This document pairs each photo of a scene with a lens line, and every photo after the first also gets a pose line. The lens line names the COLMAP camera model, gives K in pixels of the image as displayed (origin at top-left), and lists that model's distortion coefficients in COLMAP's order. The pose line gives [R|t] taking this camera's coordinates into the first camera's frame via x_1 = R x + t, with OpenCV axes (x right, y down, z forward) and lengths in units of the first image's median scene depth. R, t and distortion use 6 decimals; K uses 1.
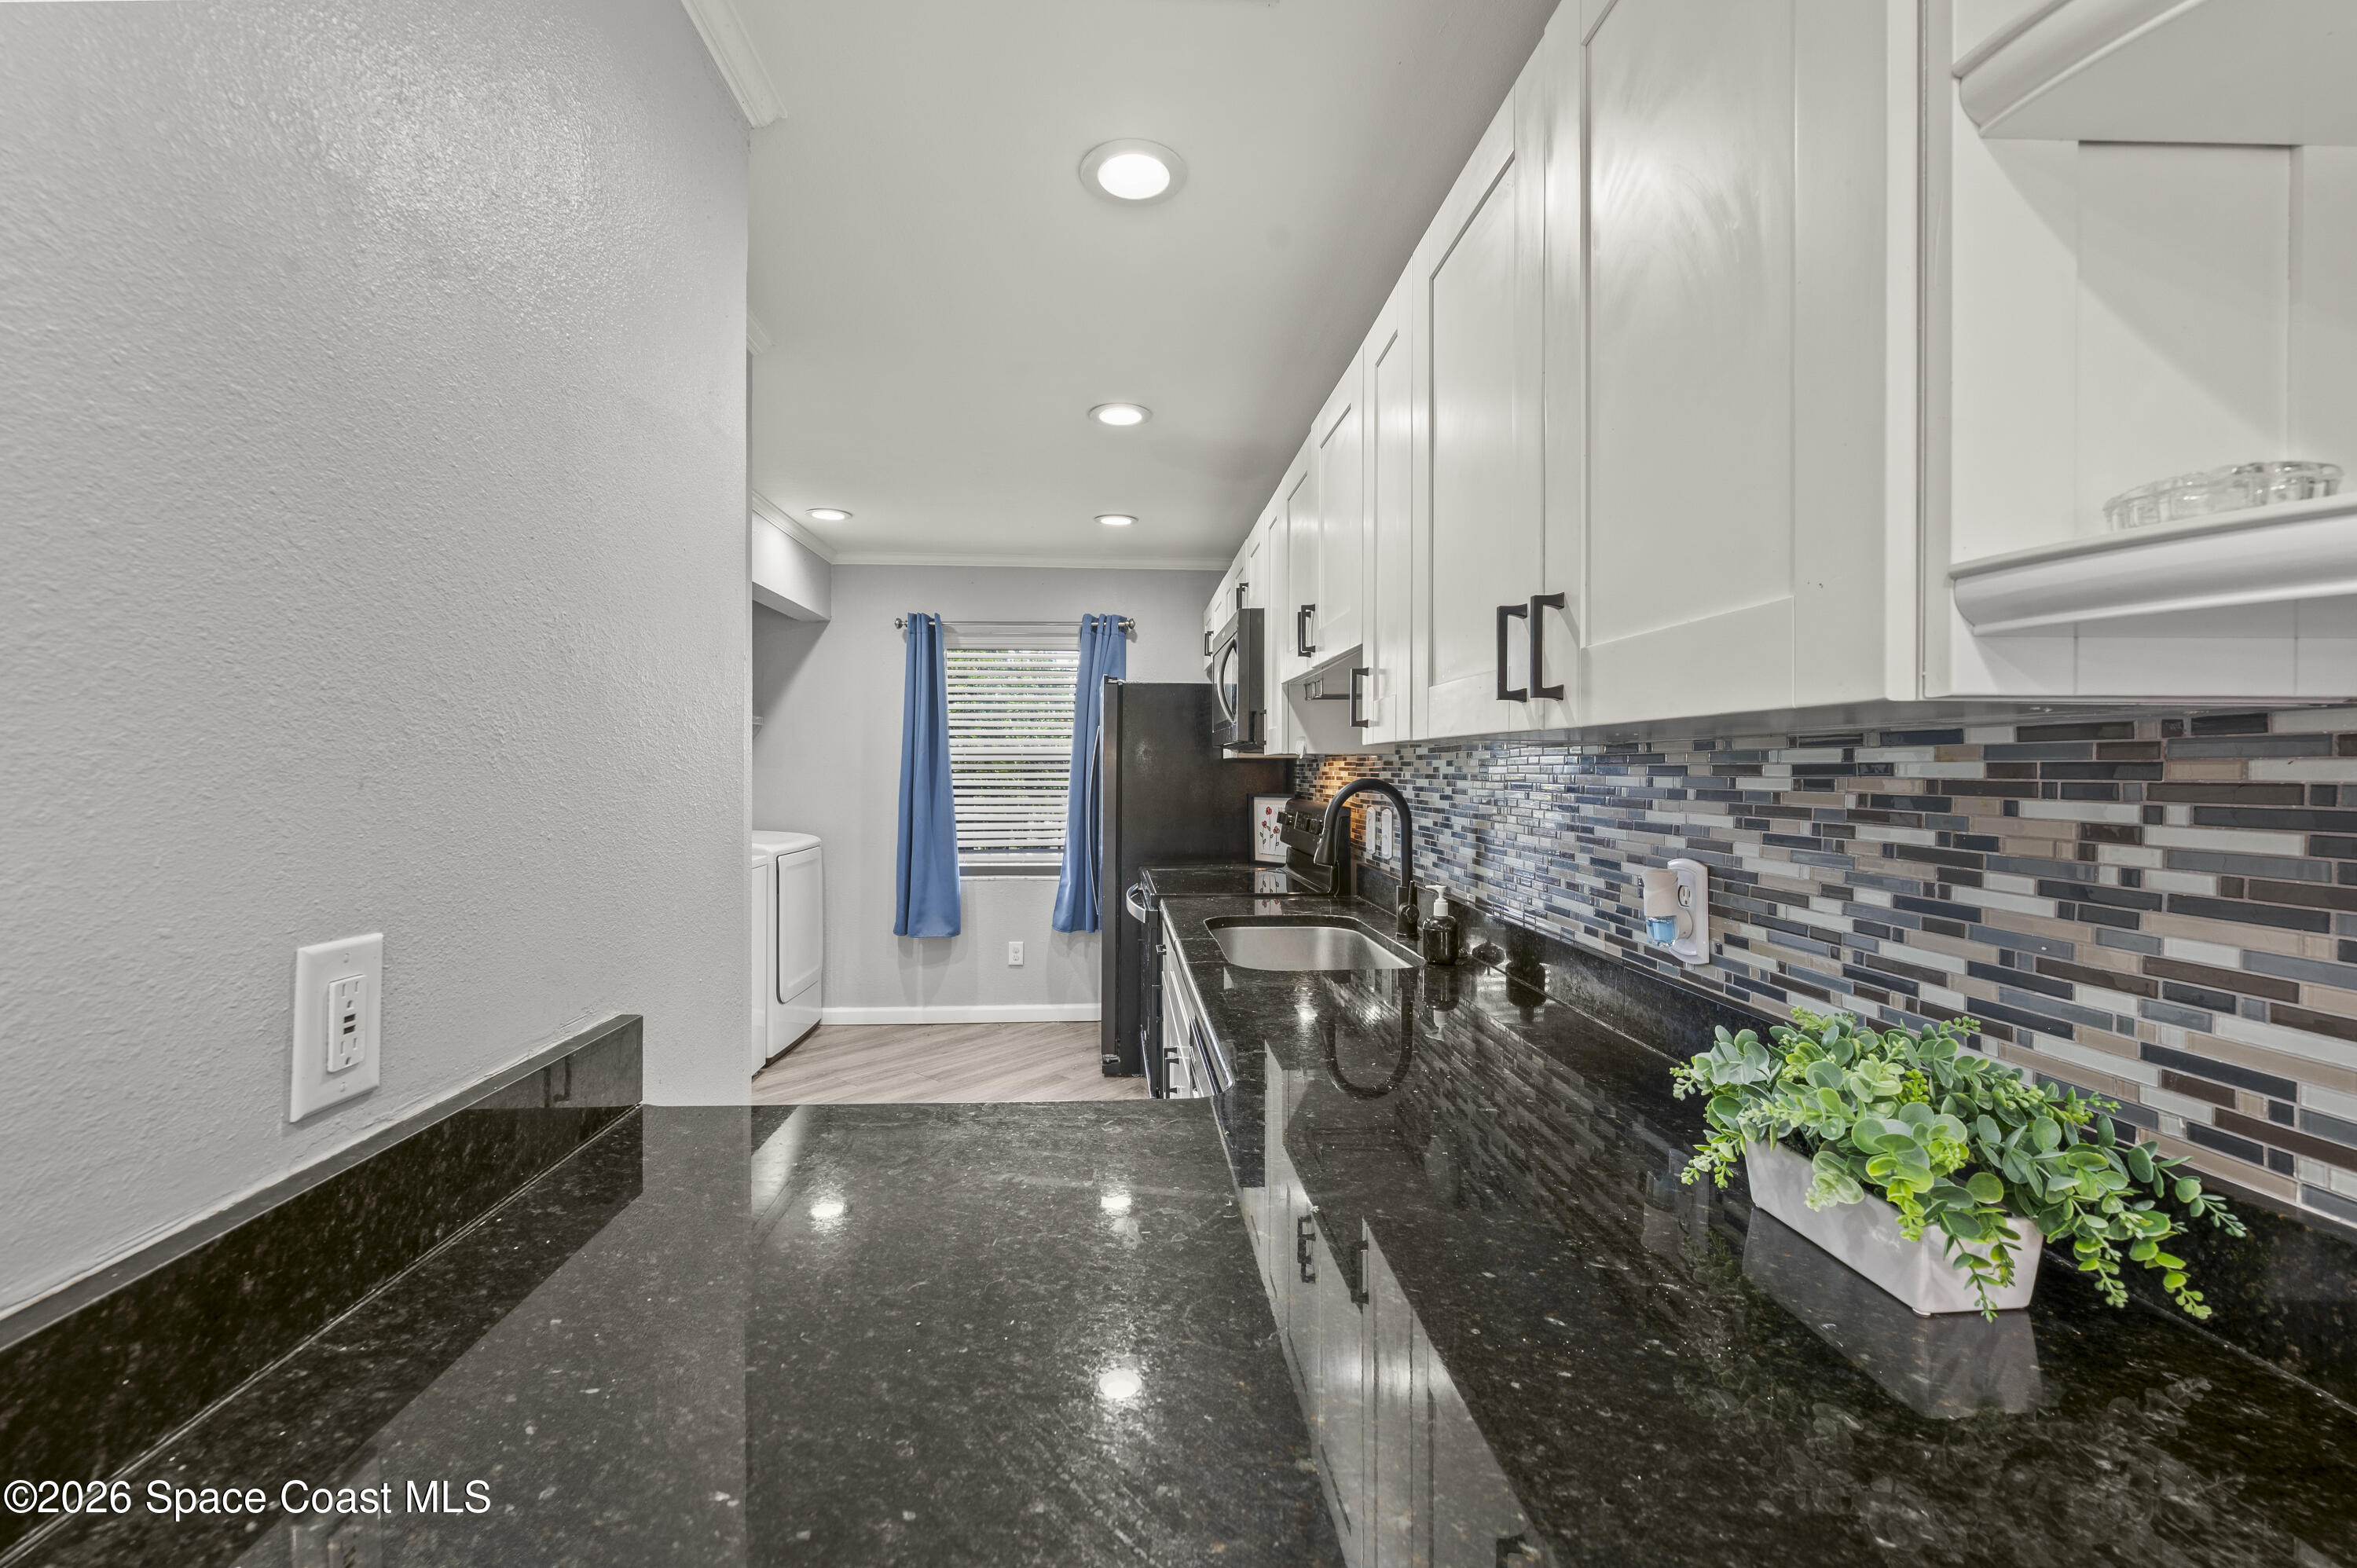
lens RADIAL K [[936.6, 0, 1173.3], [0, 936.6, 773.0], [0, 0, 1]] dist [-0.001502, 0.000614]
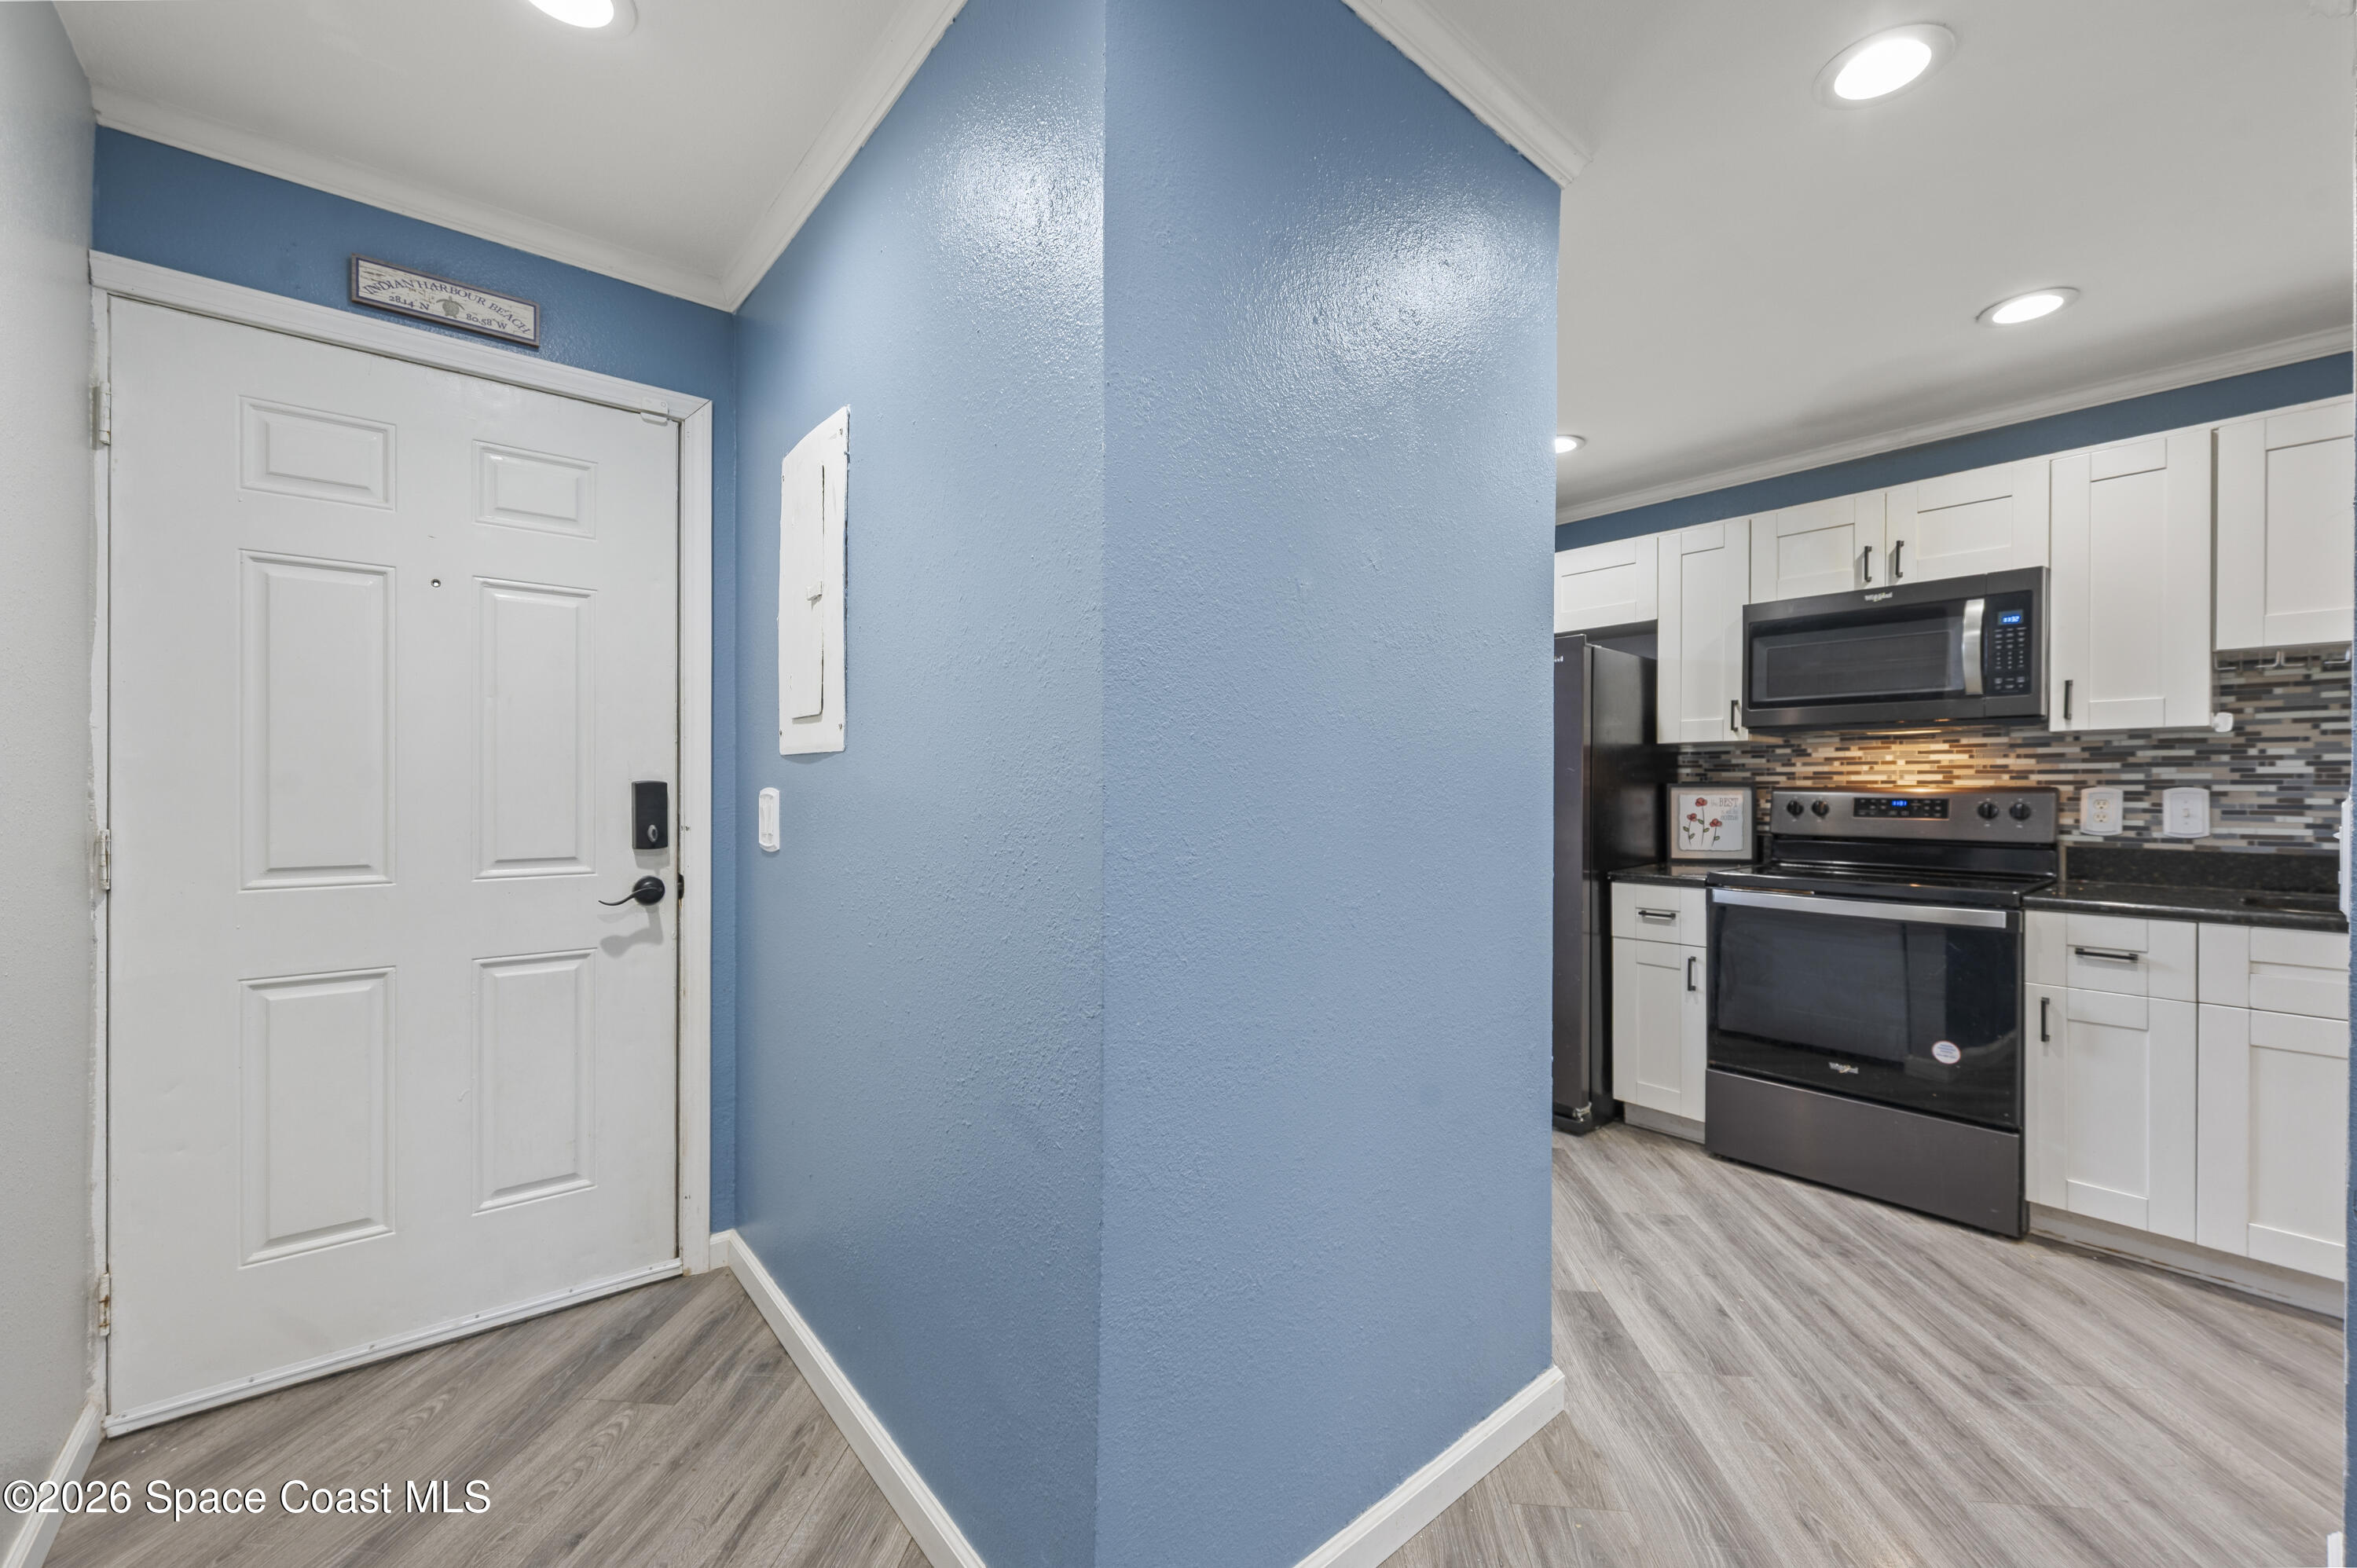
lens RADIAL K [[936.6, 0, 1172.8], [0, 936.6, 790.2], [0, 0, 1]] dist [-0.001502, 0.000614]
pose [[0.817544, -0.001381, 0.575865, -1.296384], [0.000190, 0.999998, 0.002127, 0.042151], [-0.575867, -0.001629, 0.817542, 0.867200]]
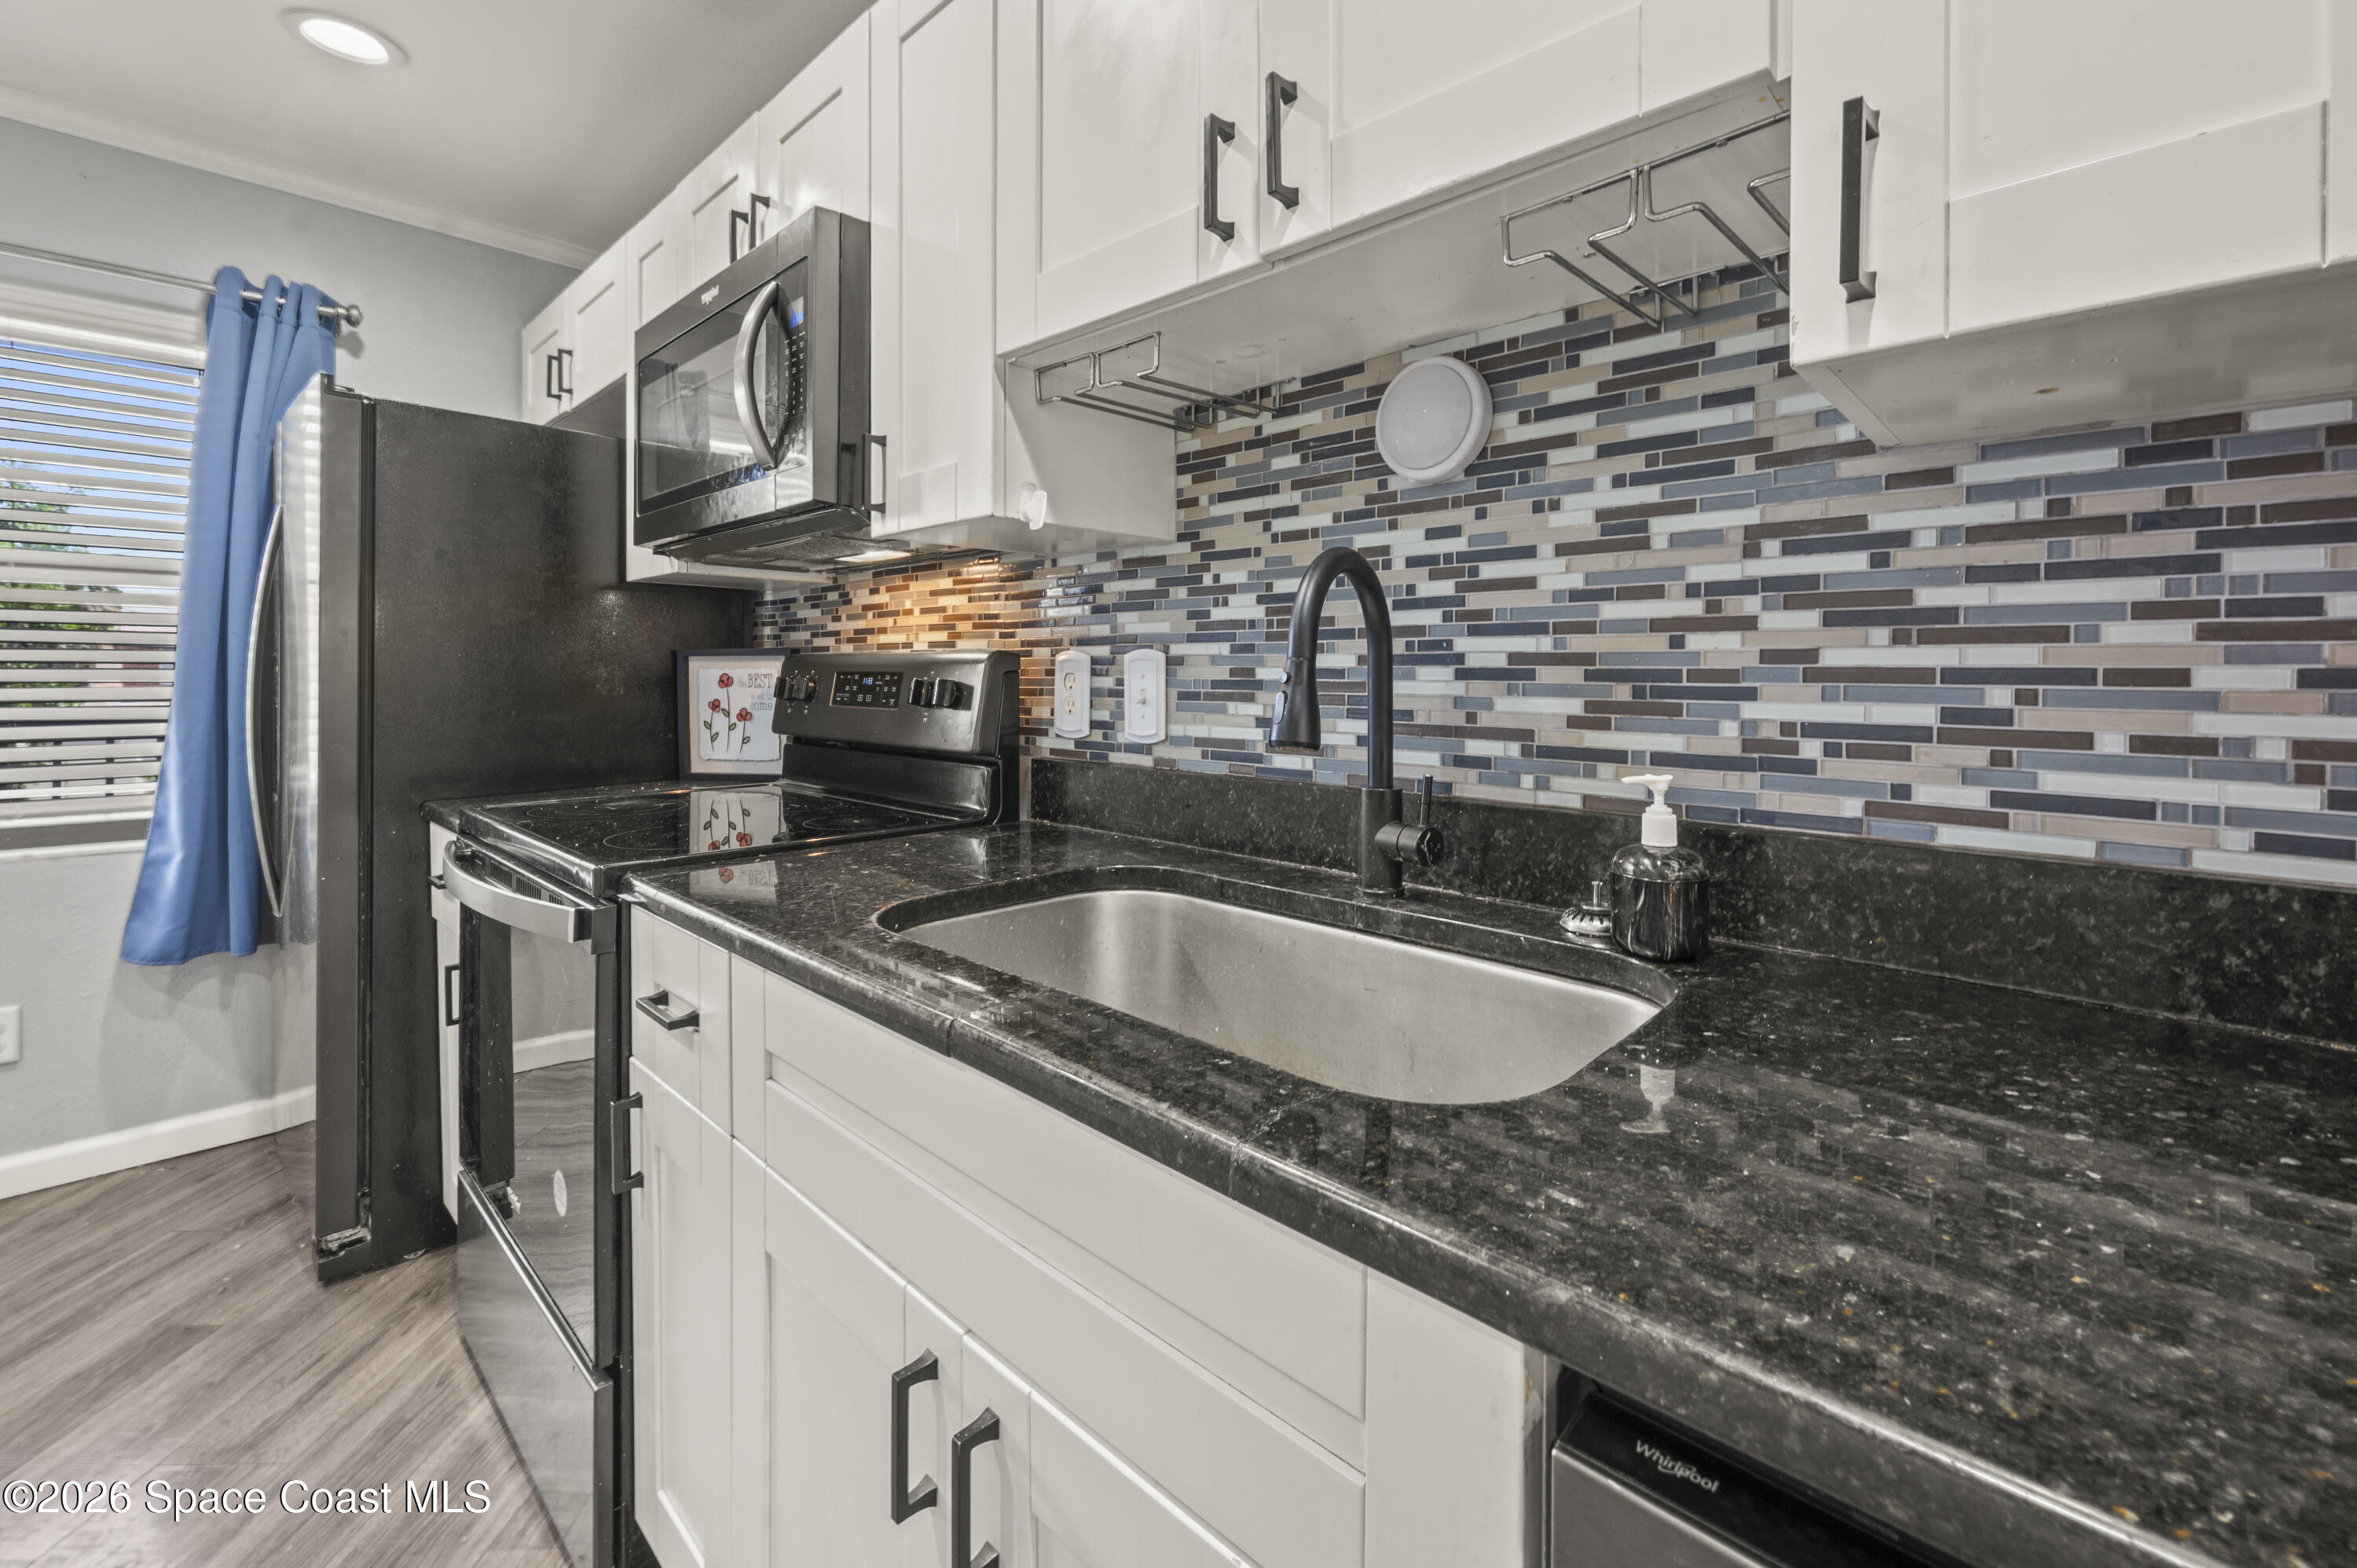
lens RADIAL K [[986.0, 0, 1174.6], [0, 986.0, 680.0], [0, 0, 1]] dist [0.001169, 0.000133]
pose [[0.741931, -0.001624, 0.670474, -0.139691], [-0.002311, 0.999985, 0.004980, 0.057118], [-0.670472, -0.005244, 0.741916, 0.619688]]
